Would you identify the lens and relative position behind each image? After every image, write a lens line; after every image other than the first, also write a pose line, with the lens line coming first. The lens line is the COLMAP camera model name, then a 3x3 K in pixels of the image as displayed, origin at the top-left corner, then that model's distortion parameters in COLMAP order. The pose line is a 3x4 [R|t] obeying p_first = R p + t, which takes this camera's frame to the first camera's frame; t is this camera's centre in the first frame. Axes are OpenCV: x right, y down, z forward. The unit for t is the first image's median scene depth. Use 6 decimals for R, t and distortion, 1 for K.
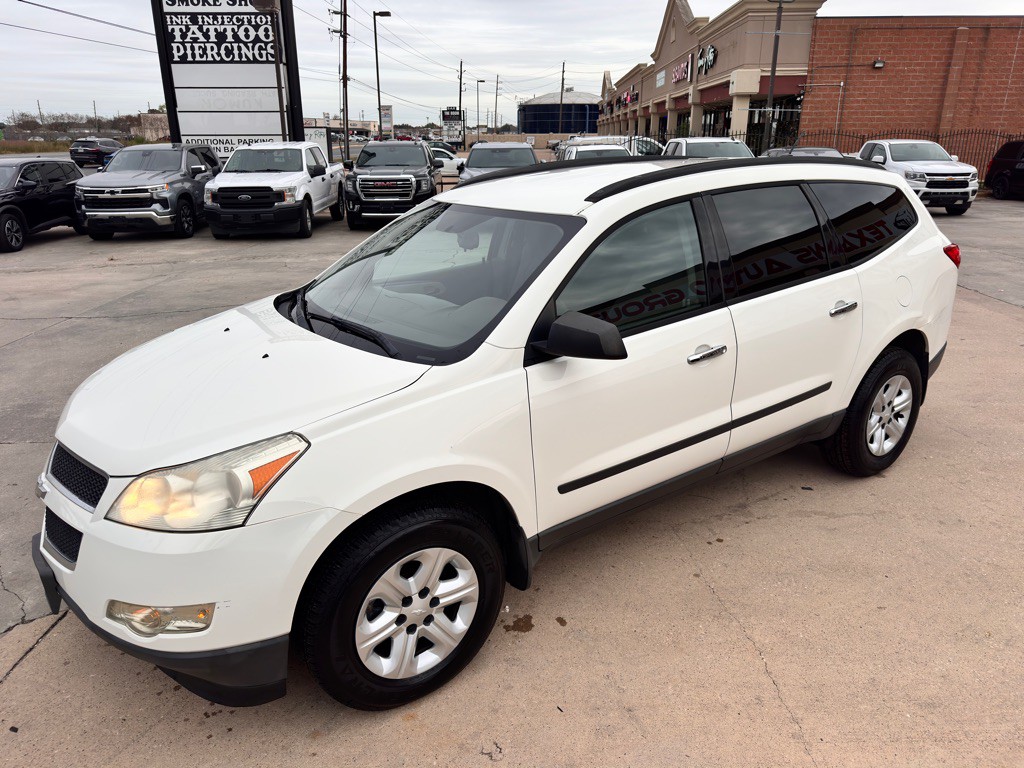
lens RADIAL K [[739.2, 0, 514.3], [0, 739.2, 384.3], [0, 0, 1]] dist [0.033494, -0.040794]
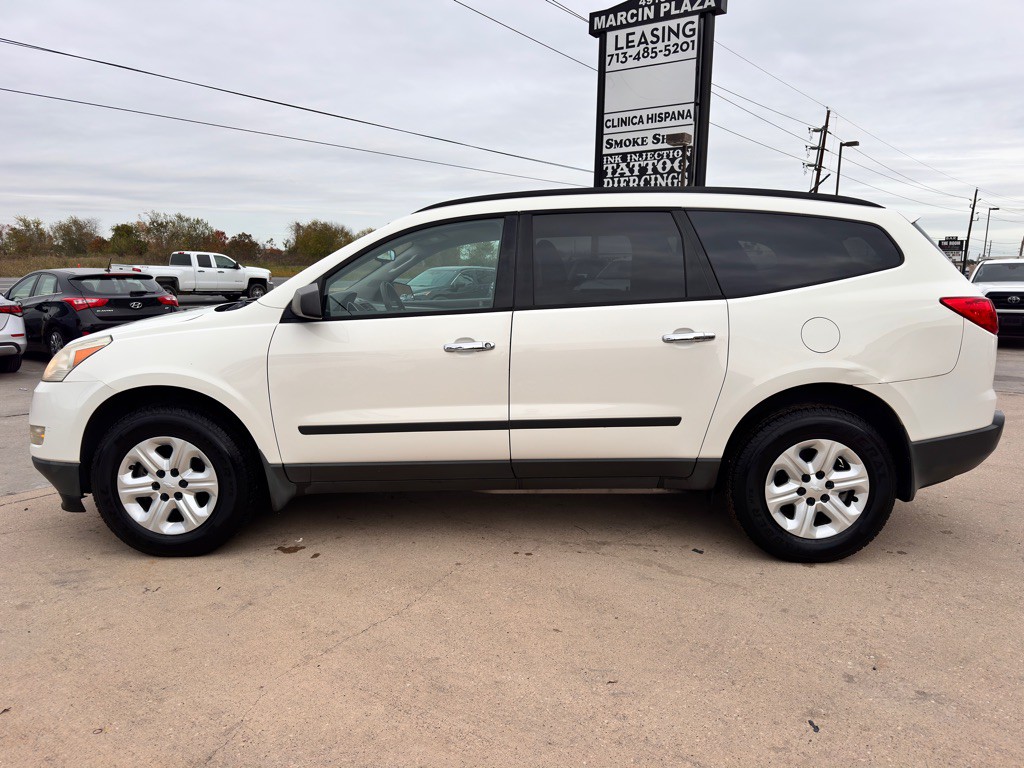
lens RADIAL K [[739.2, 0, 510.0], [0, 739.2, 388.6], [0, 0, 1]] dist [0.033494, -0.040794]
pose [[0.793618, 0.105957, -0.599119, 0.683513], [-0.204970, 0.973718, -0.099305, 0.081774], [0.572850, 0.201611, 0.794478, 0.135535]]
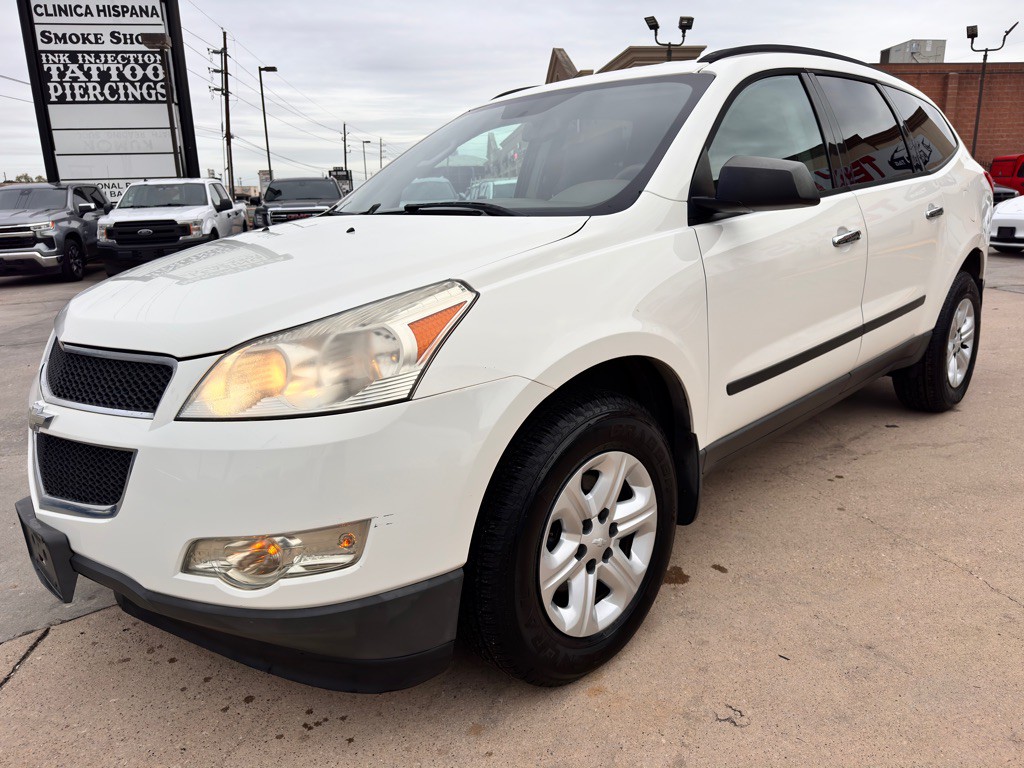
lens RADIAL K [[739.2, 0, 518.1], [0, 739.2, 377.2], [0, 0, 1]] dist [0.033494, -0.040794]
pose [[0.986661, -0.062943, 0.150129, -0.180565], [0.076215, 0.993518, -0.084344, 0.116005], [-0.143847, 0.094661, 0.985062, 0.154703]]
